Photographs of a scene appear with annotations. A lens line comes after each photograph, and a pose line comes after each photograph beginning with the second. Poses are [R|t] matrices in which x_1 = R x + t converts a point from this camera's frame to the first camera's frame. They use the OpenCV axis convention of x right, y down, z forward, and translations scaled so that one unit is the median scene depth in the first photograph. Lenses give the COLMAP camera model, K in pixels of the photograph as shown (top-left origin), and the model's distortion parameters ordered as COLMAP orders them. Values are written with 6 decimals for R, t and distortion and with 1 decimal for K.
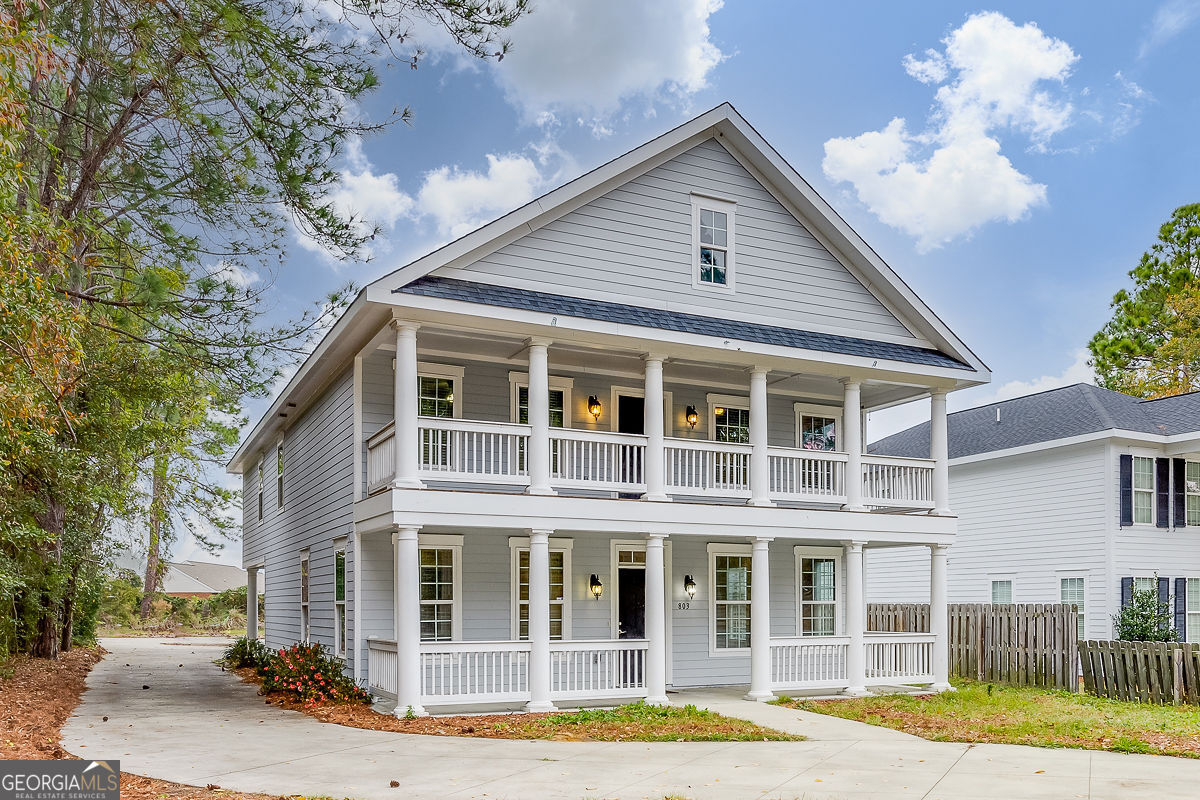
lens RADIAL K [[533.6, 0, 601.1], [0, 533.6, 404.4], [0, 0, 1]] dist [-0.001545, -0.000292]
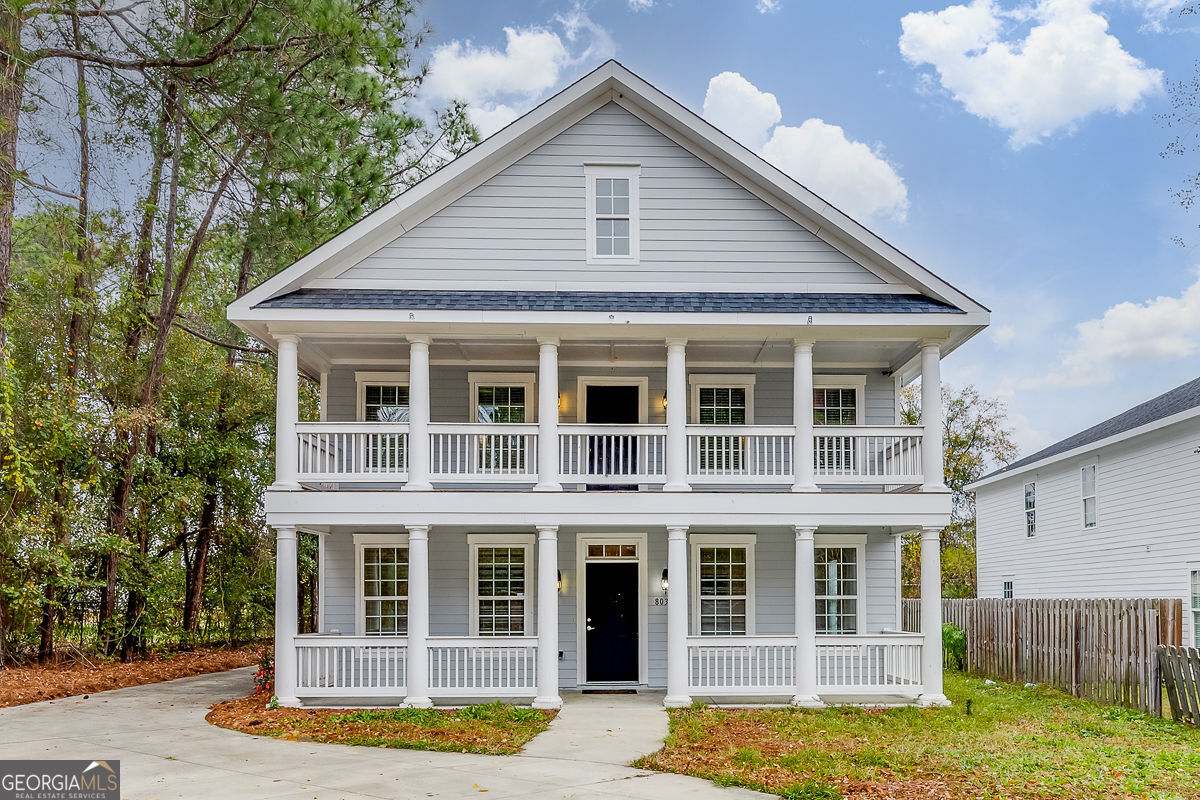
lens RADIAL K [[525.9, 0, 627.9], [0, 525.9, 404.2], [0, 0, 1]] dist [-0.000943, 0.000635]
pose [[0.969014, -0.087726, -0.230901, 0.415858], [0.088238, 0.996066, -0.008129, 0.040520], [0.230706, -0.012497, 0.972943, 0.107363]]
